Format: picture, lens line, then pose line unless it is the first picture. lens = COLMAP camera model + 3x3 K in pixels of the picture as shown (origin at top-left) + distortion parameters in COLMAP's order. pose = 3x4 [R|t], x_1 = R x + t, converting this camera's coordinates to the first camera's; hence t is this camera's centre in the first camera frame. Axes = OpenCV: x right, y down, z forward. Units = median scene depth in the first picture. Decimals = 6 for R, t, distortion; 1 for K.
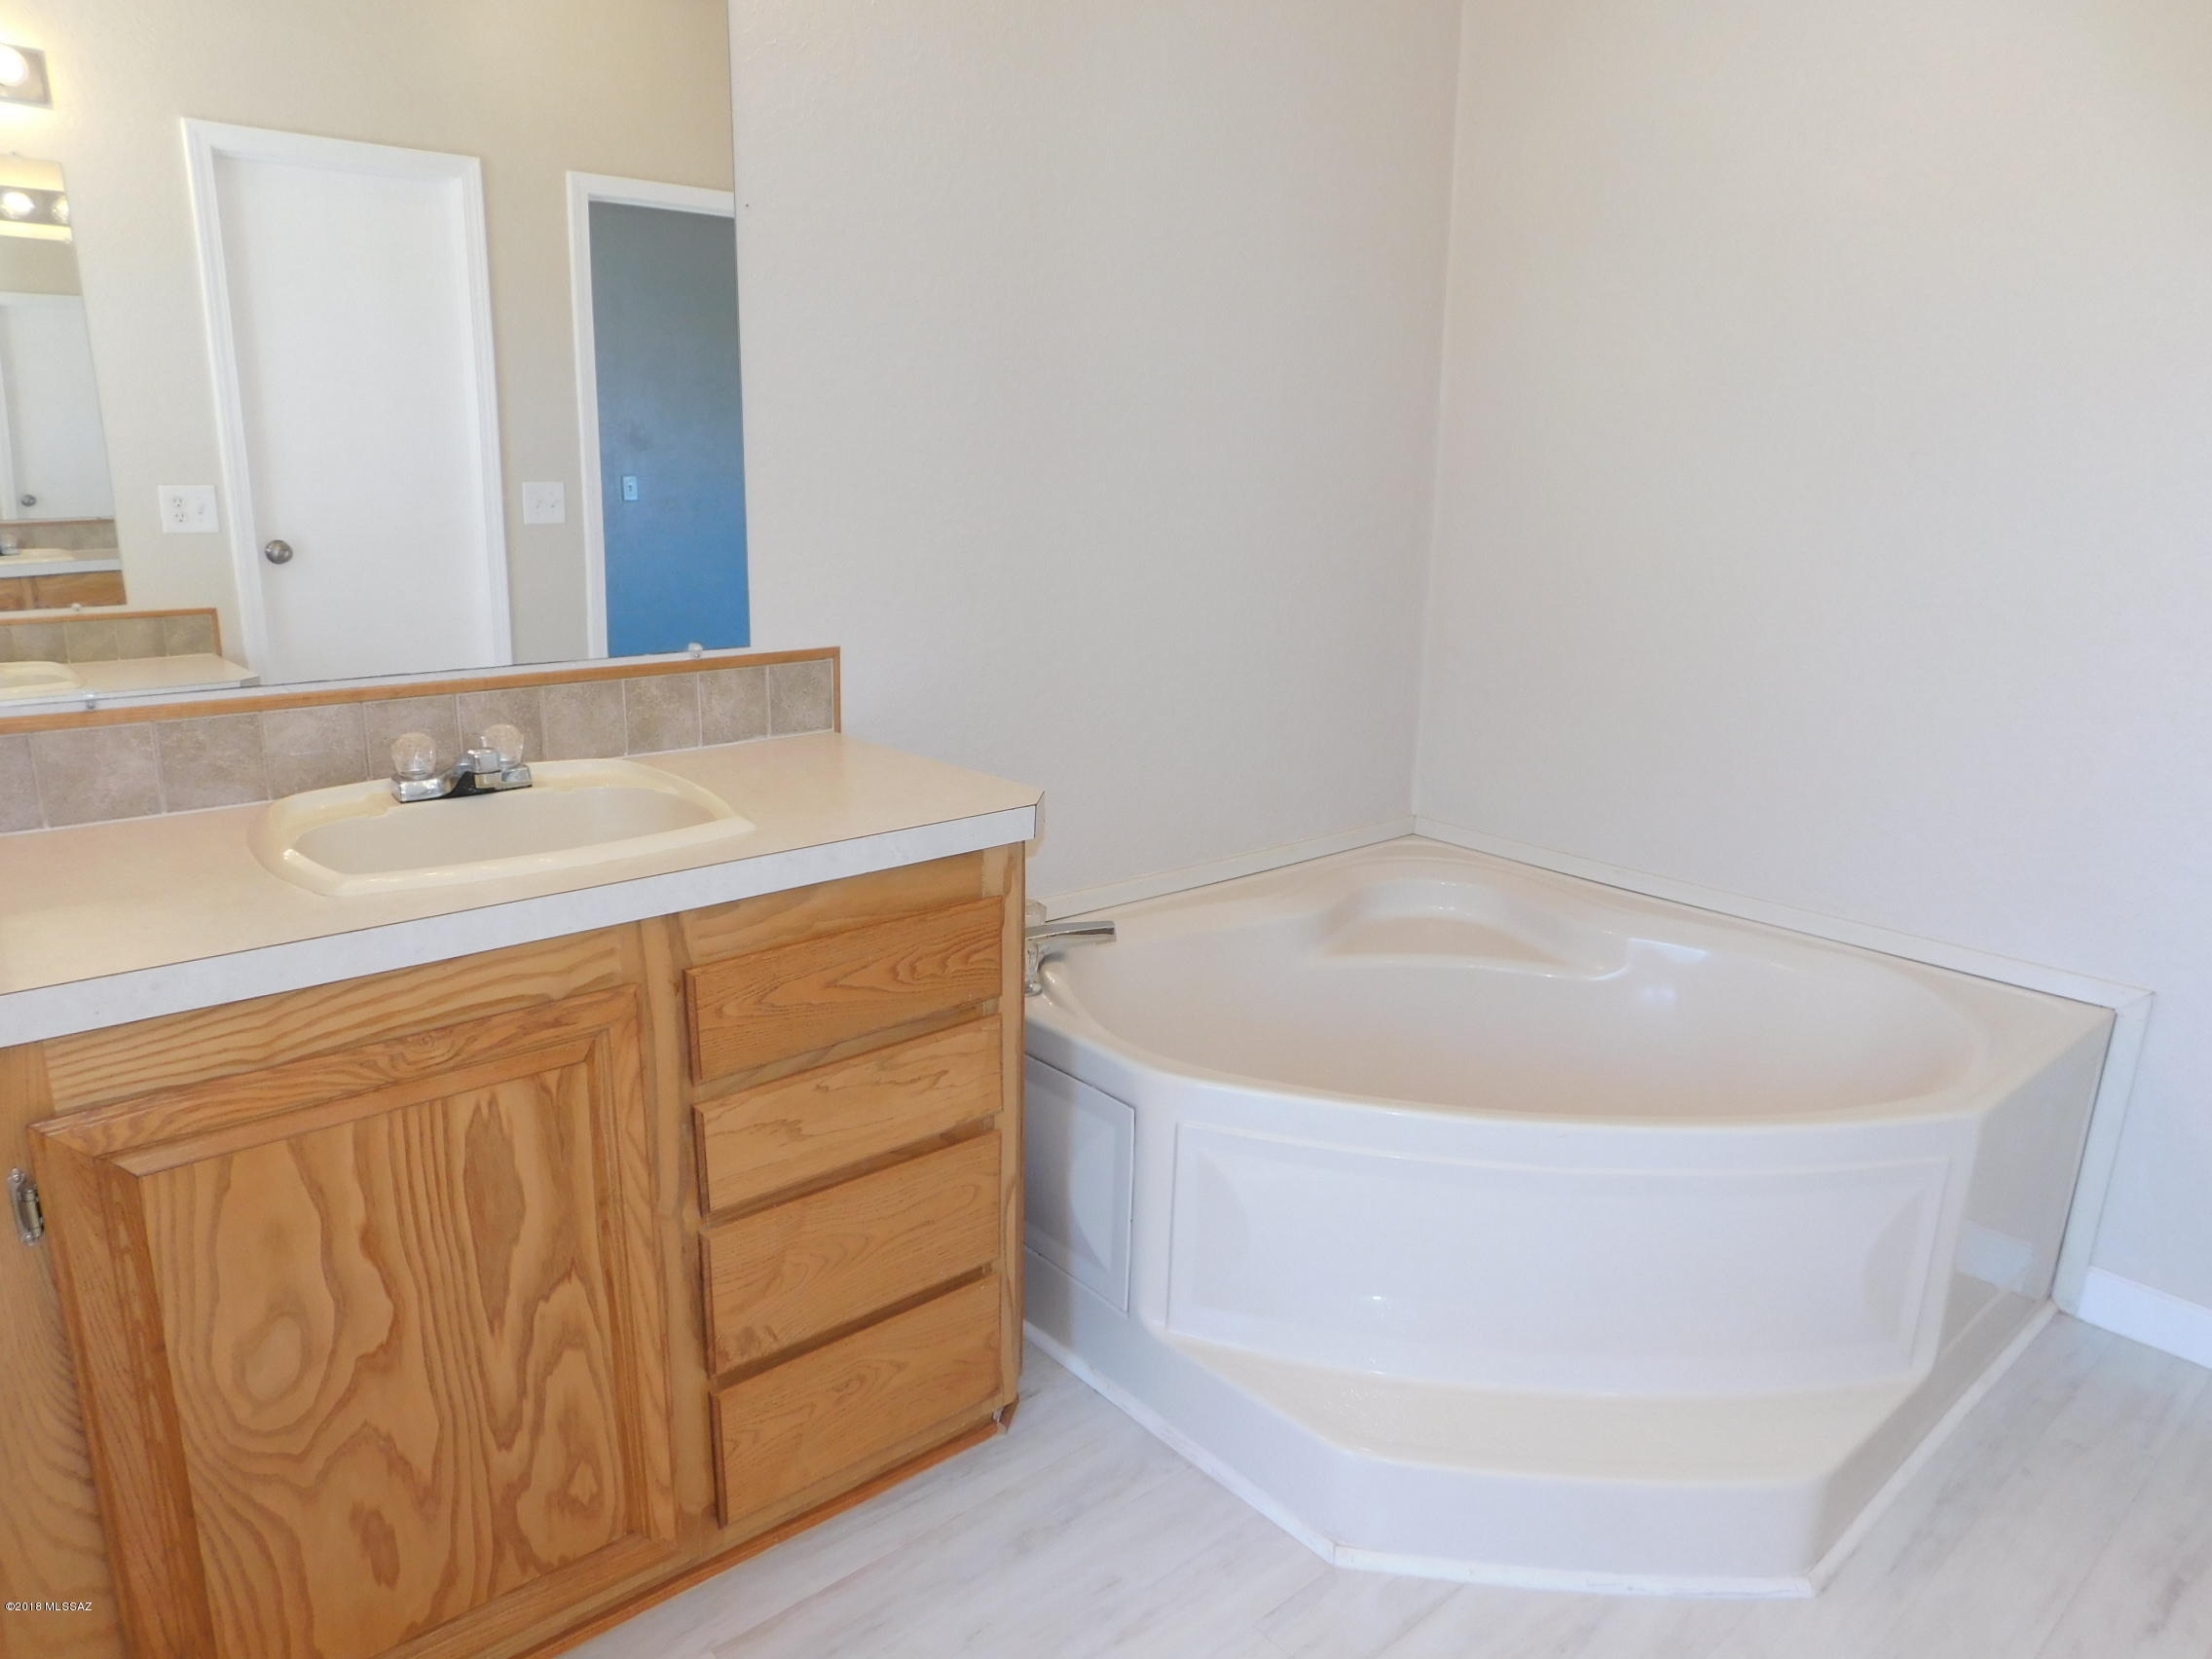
lens RADIAL K [[1464.2, 0, 1095.3], [0, 1464.2, 833.0], [0, 0, 1]] dist [-0.021290, 0.006565]
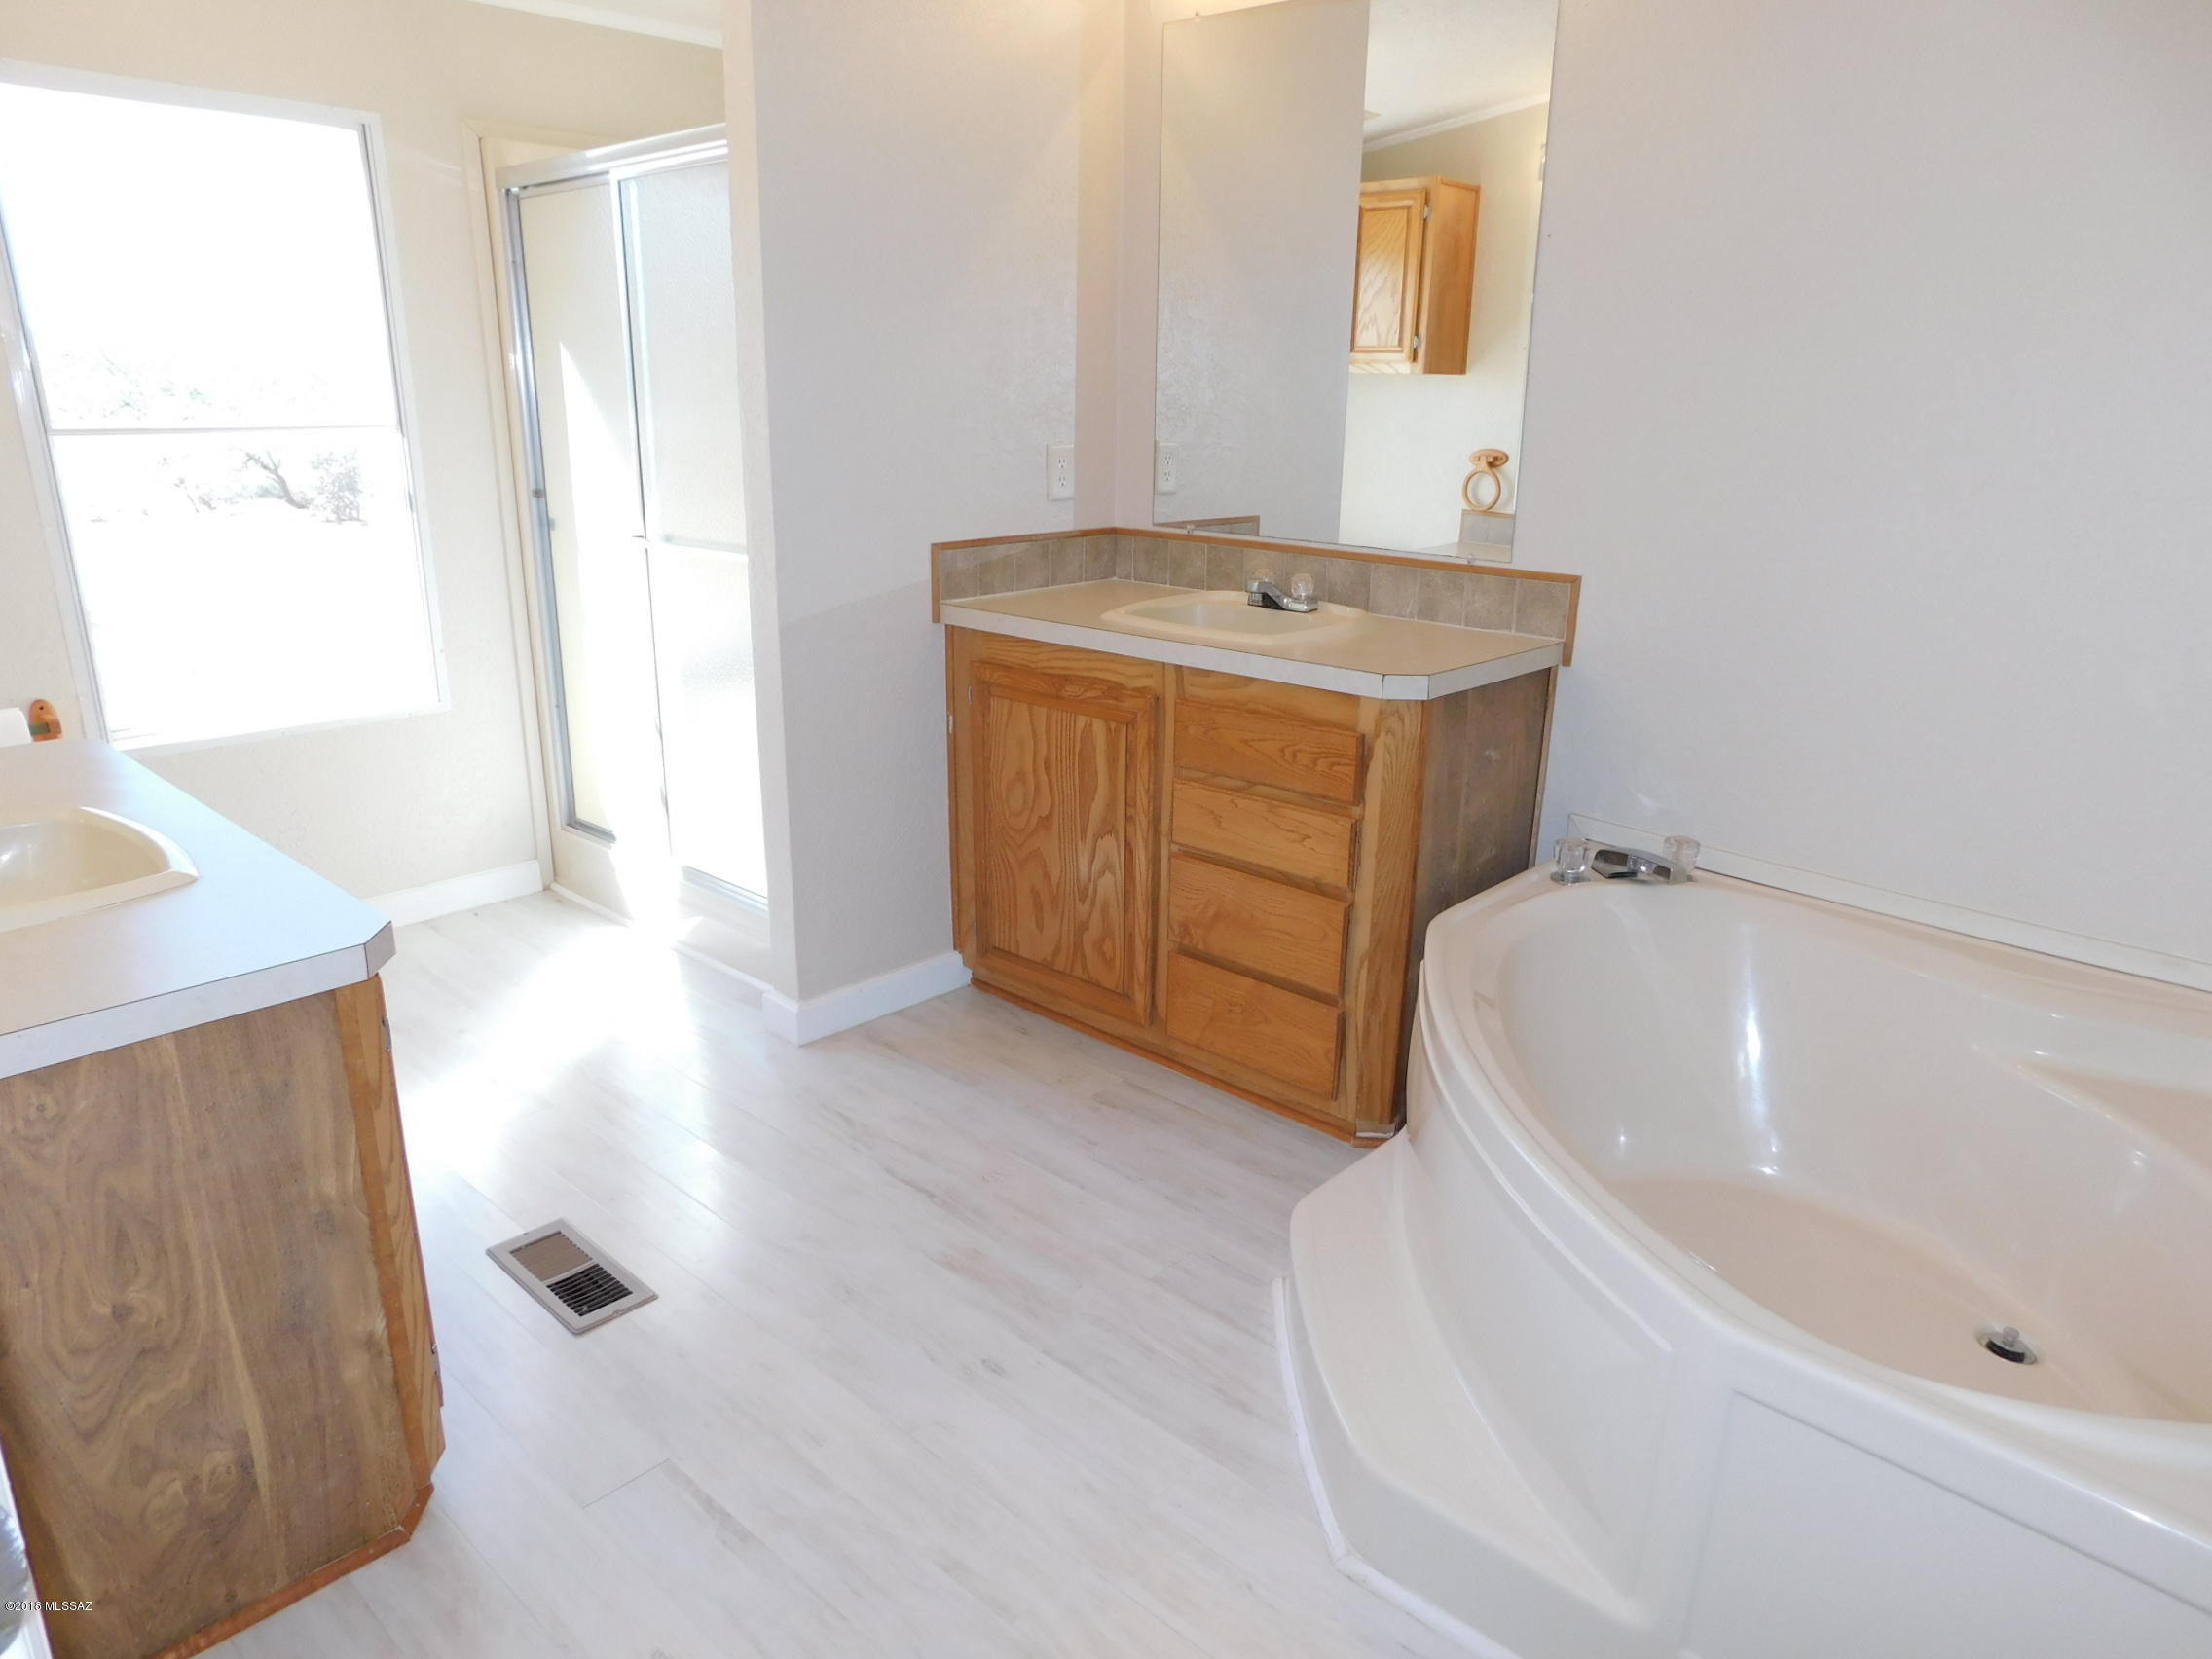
lens RADIAL K [[1464.2, 0, 1095.3], [0, 1464.2, 833.0], [0, 0, 1]] dist [-0.021290, 0.006565]
pose [[0.127275, 0.281767, -0.951004, 1.506066], [-0.267893, 0.932933, 0.240561, -0.163171], [0.955005, 0.224150, 0.194222, 0.596164]]
